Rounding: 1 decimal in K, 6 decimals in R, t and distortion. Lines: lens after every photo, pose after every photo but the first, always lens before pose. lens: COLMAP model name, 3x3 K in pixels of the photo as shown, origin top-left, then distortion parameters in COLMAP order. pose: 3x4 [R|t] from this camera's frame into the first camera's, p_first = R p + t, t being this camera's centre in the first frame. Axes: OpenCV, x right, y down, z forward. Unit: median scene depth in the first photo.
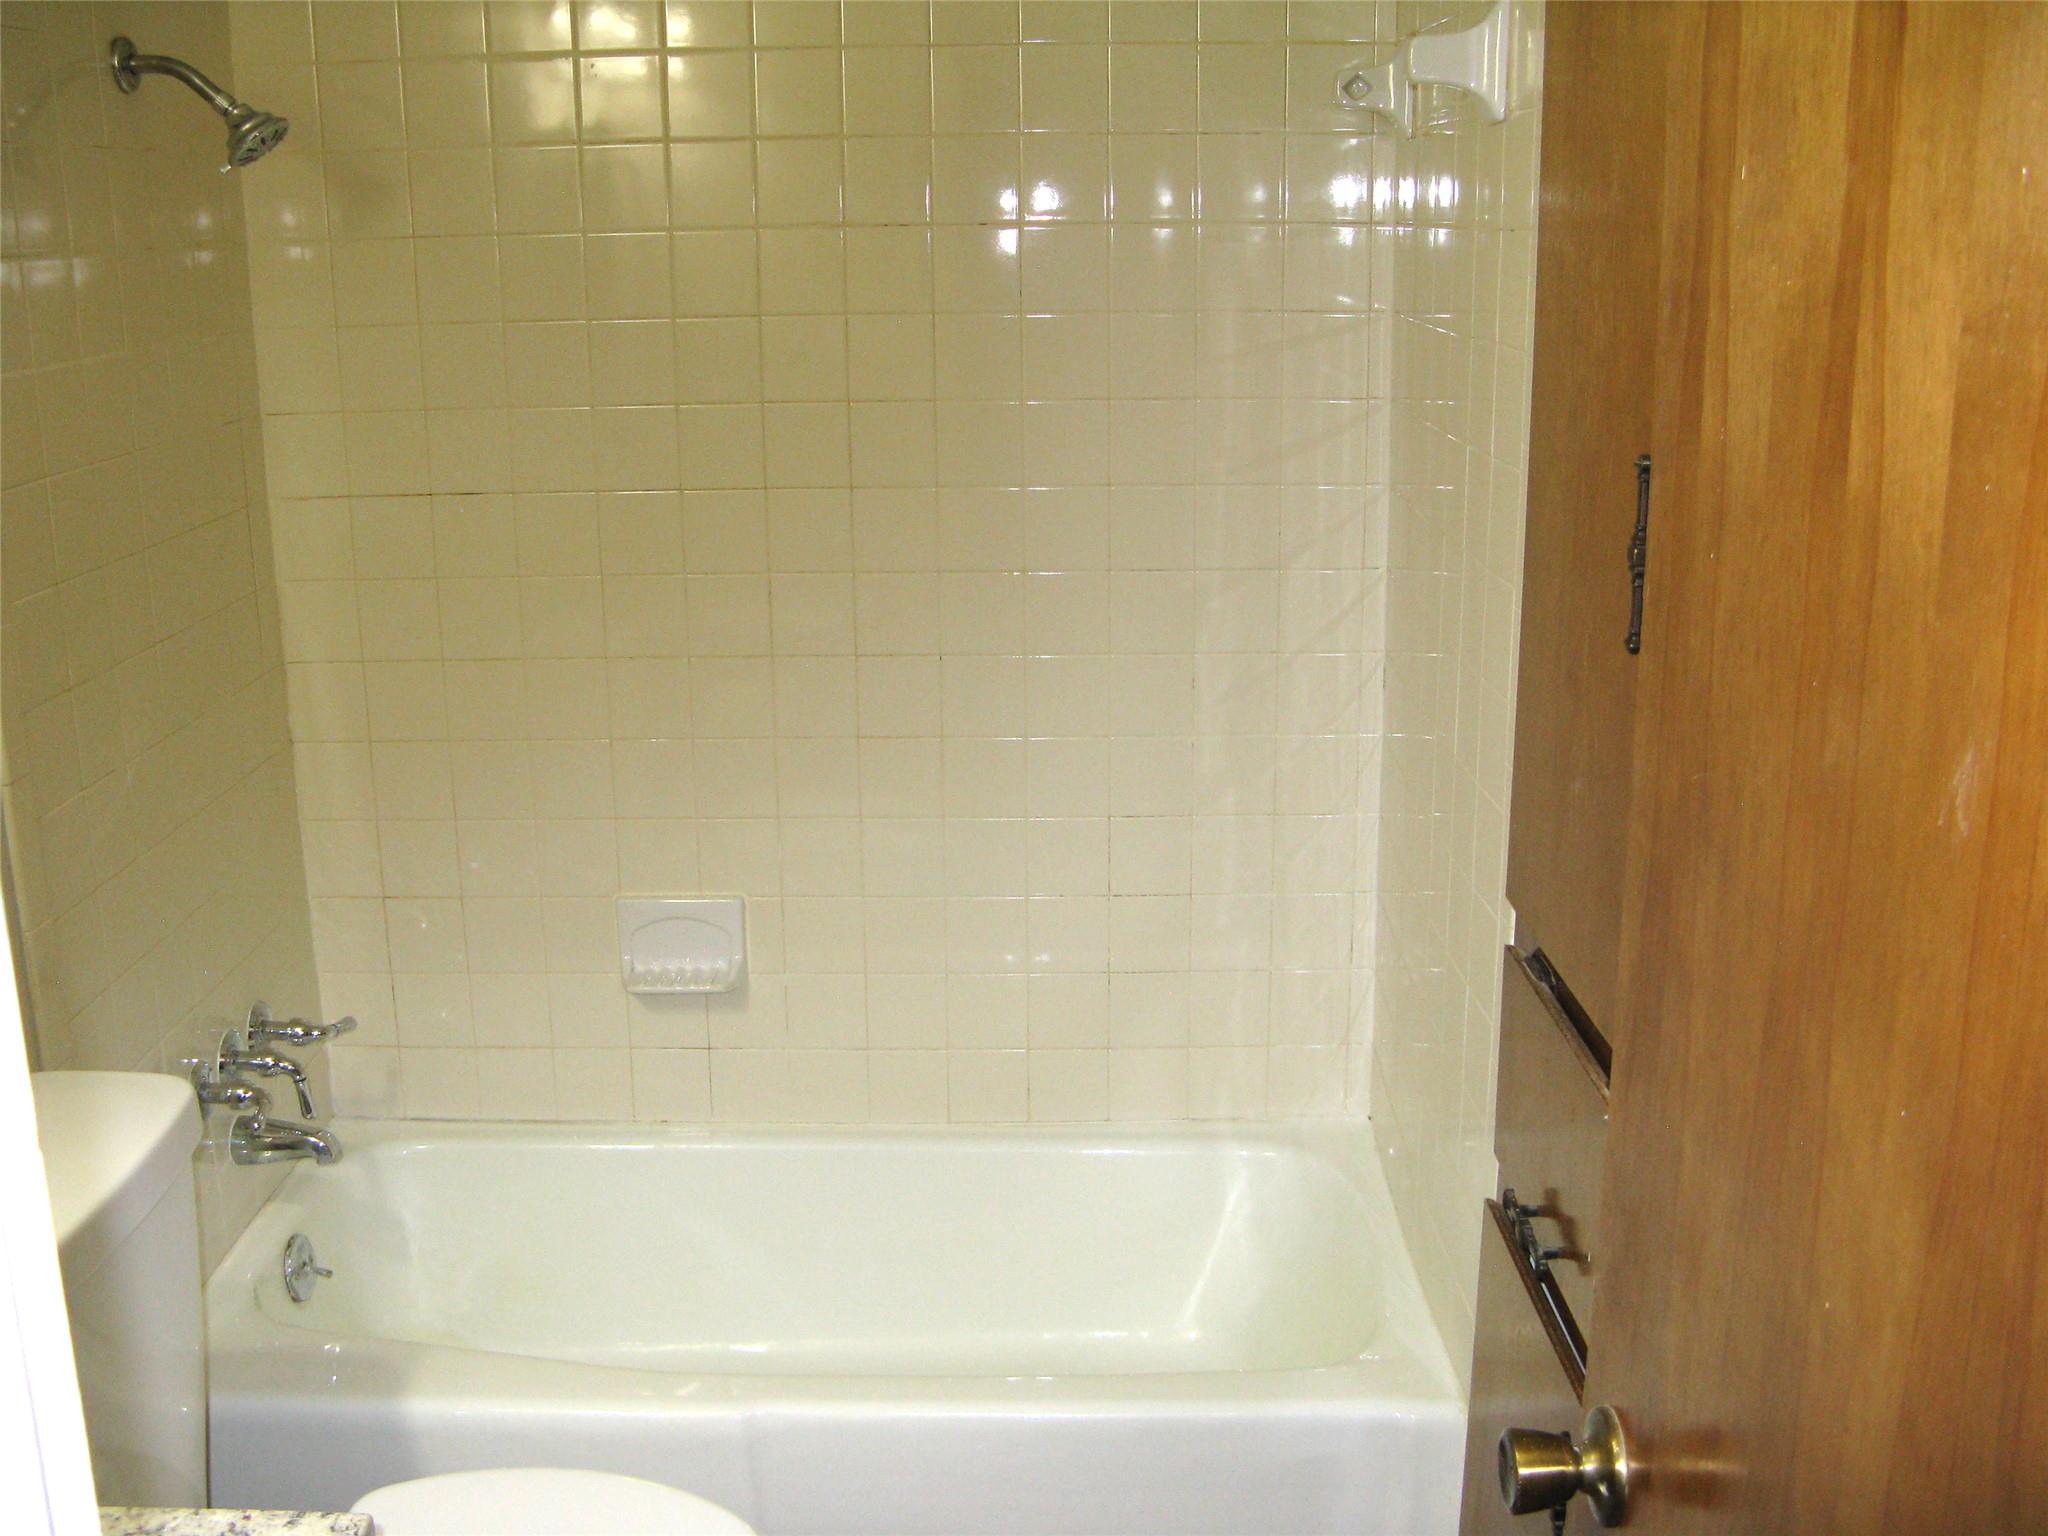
lens RADIAL K [[2131.9, 0, 1024.0], [0, 2131.9, 768.0], [0, 0, 1]] dist [-0.187312, 0.164664]
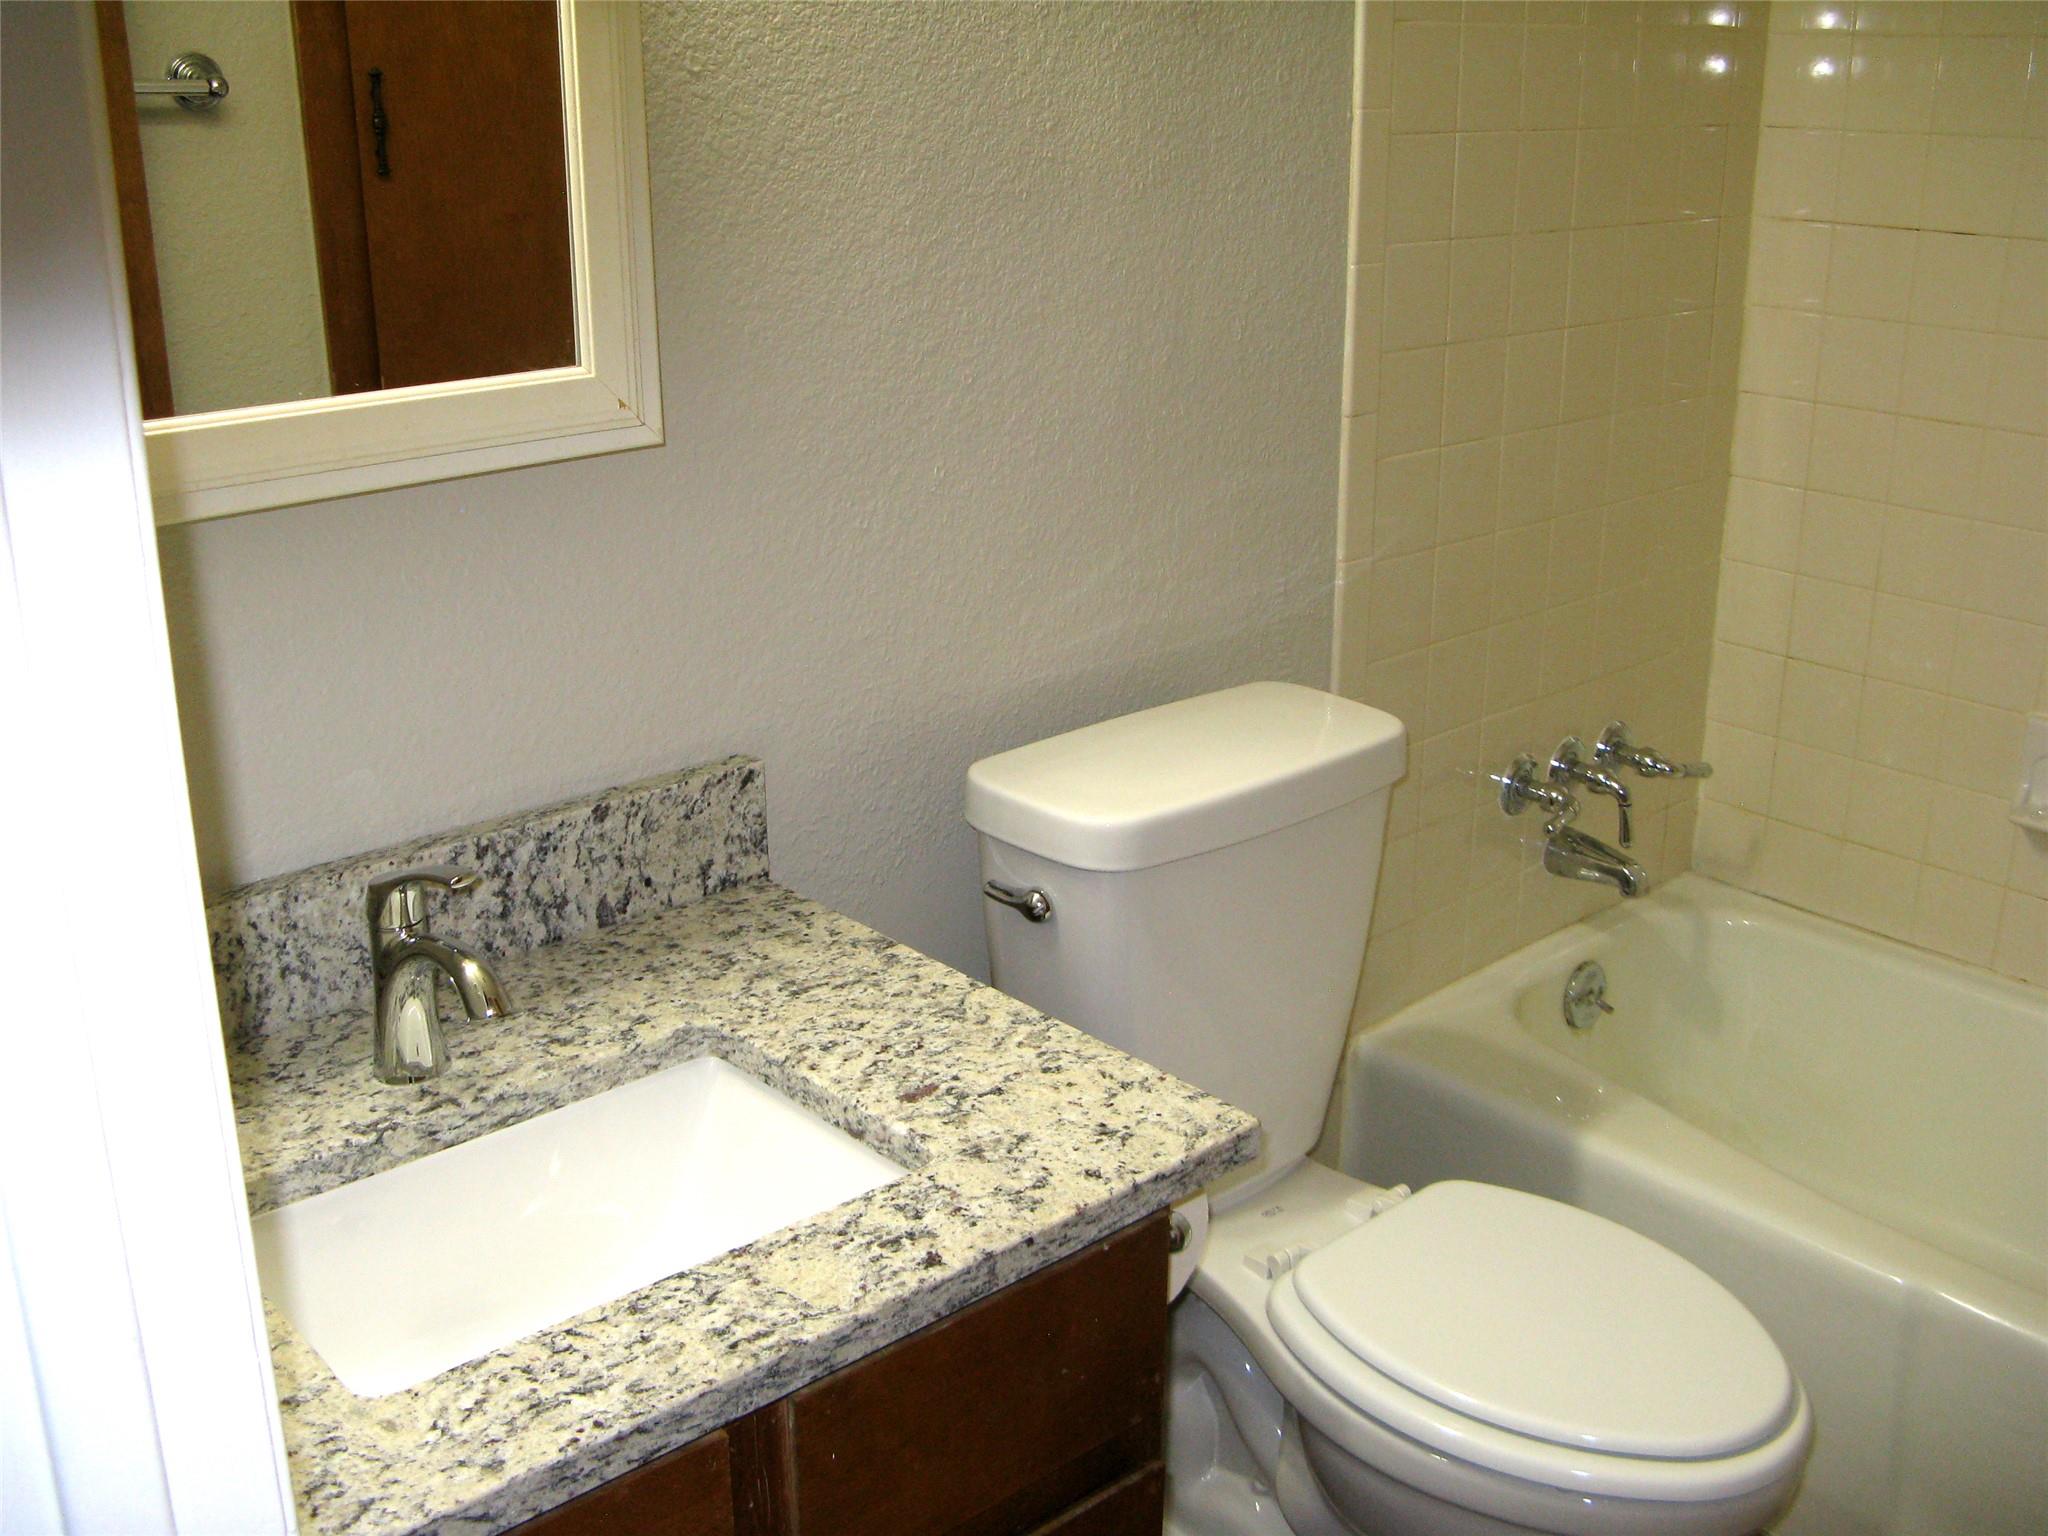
lens RADIAL K [[2131.9, 0, 1024.0], [0, 2131.9, 768.0], [0, 0, 1]] dist [-0.187312, 0.164664]
pose [[0.671761, 0.252386, -0.696447, 0.138046], [-0.200565, 0.967021, 0.156984, 0.034398], [0.713100, 0.034227, 0.700227, 0.109582]]
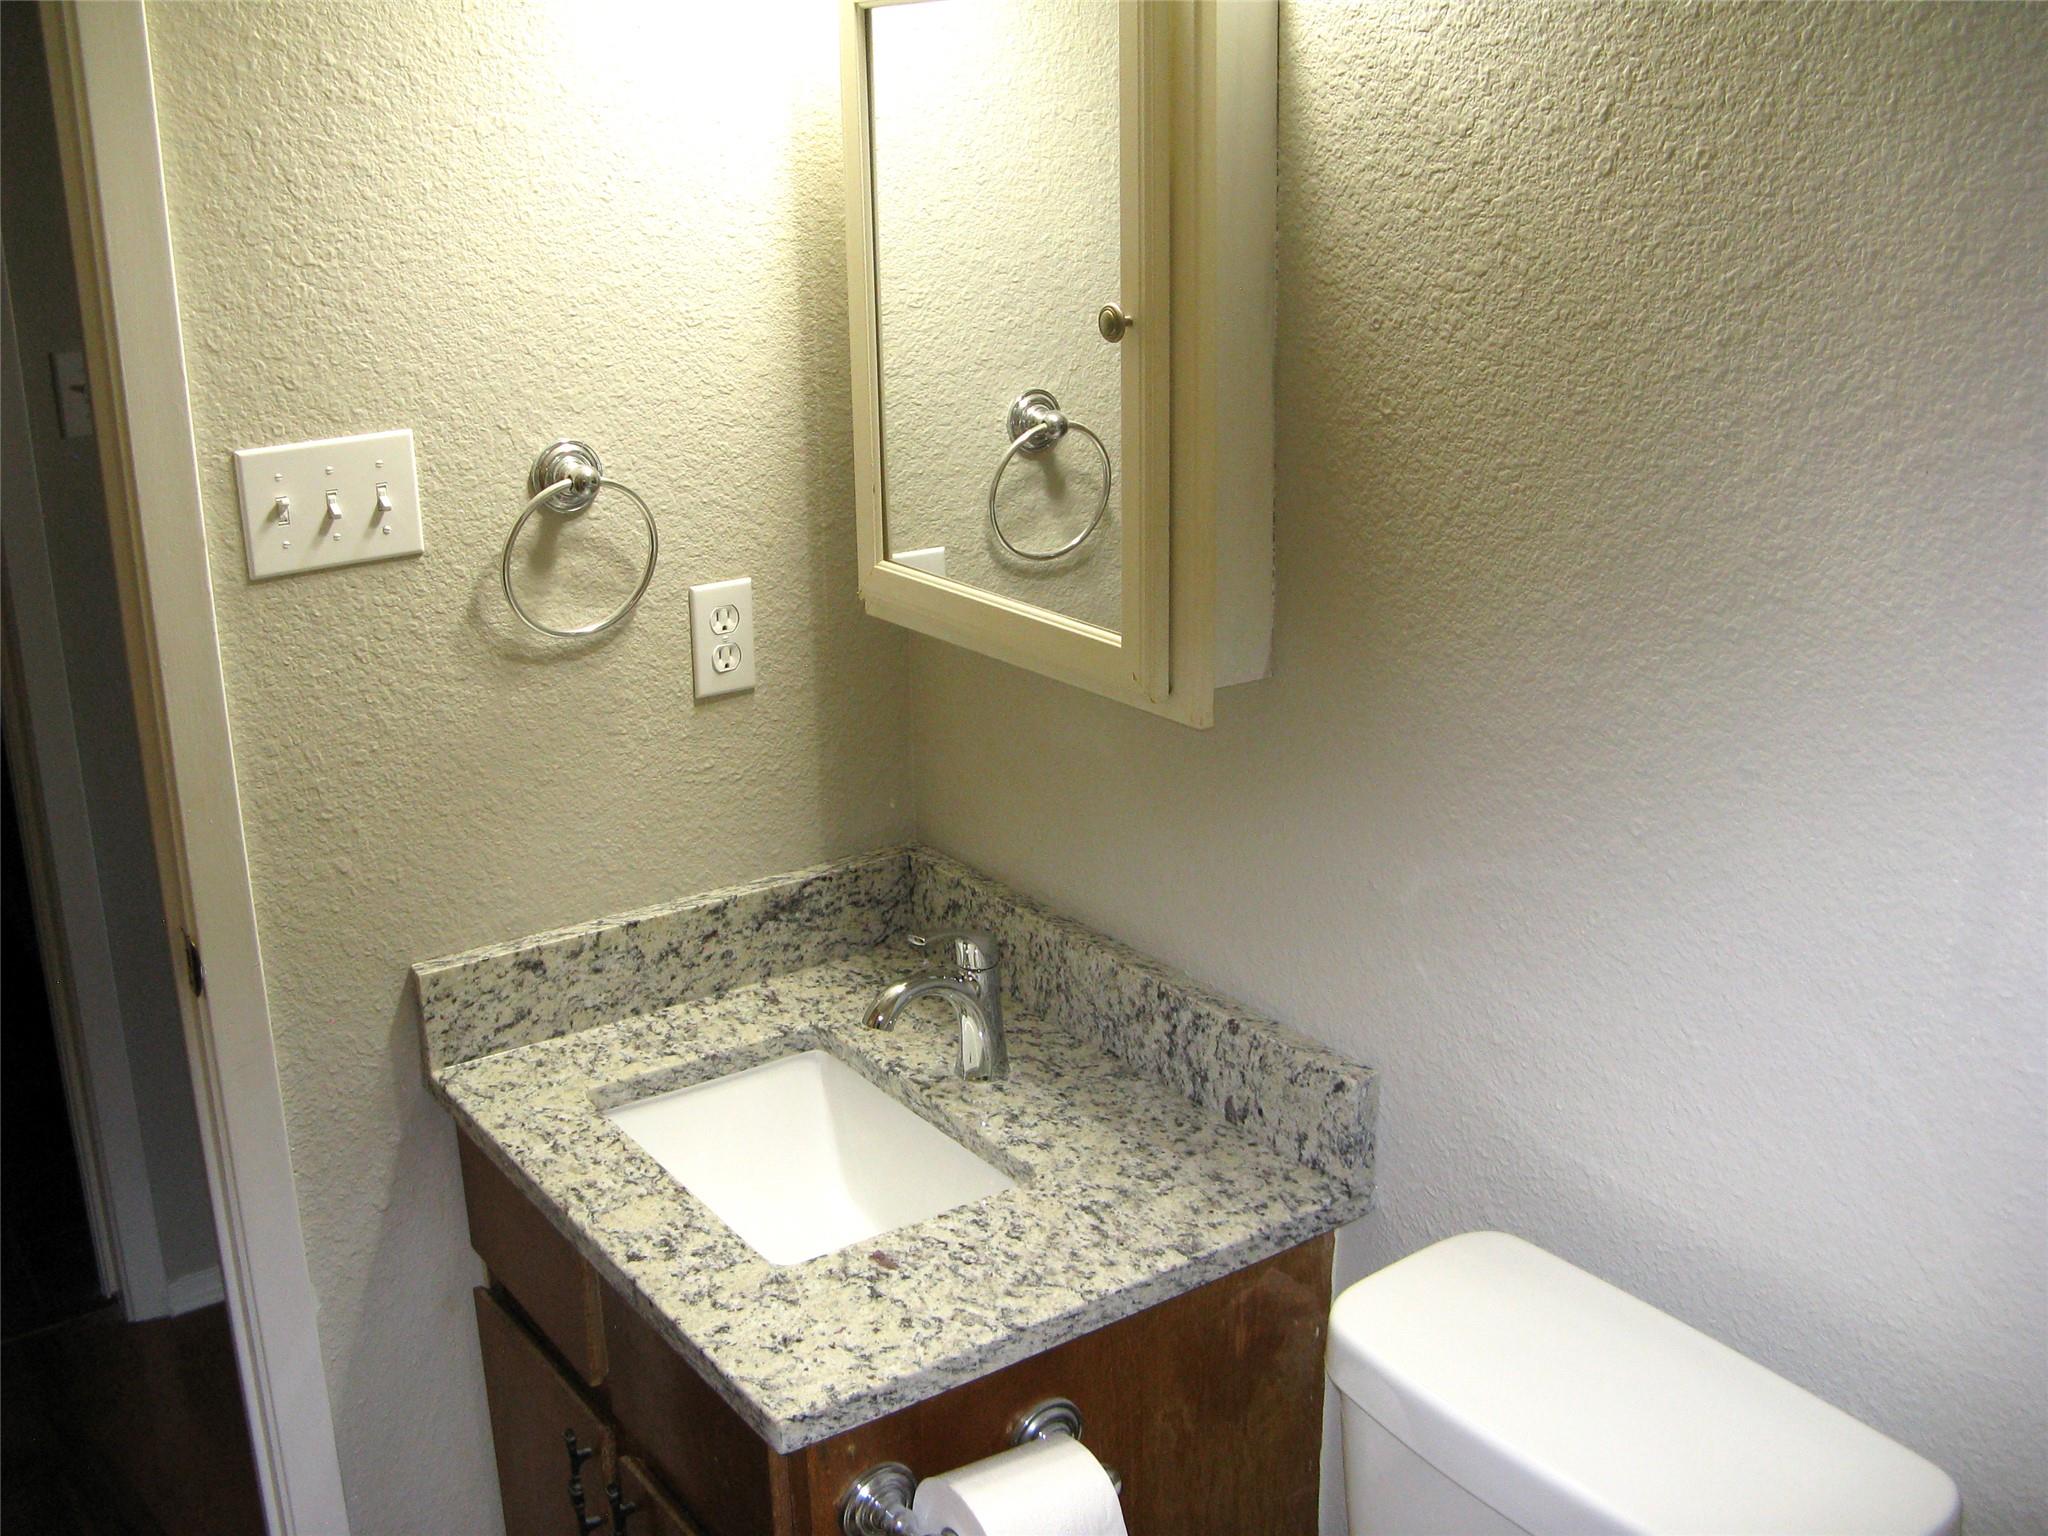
lens RADIAL K [[2131.9, 0, 1024.0], [0, 2131.9, 768.0], [0, 0, 1]] dist [-0.187312, 0.164664]
pose [[-0.826007, 0.193999, -0.529223, 0.036252], [-0.119200, 0.857548, 0.500402, -0.268196], [0.550912, 0.476419, -0.685216, 0.907062]]
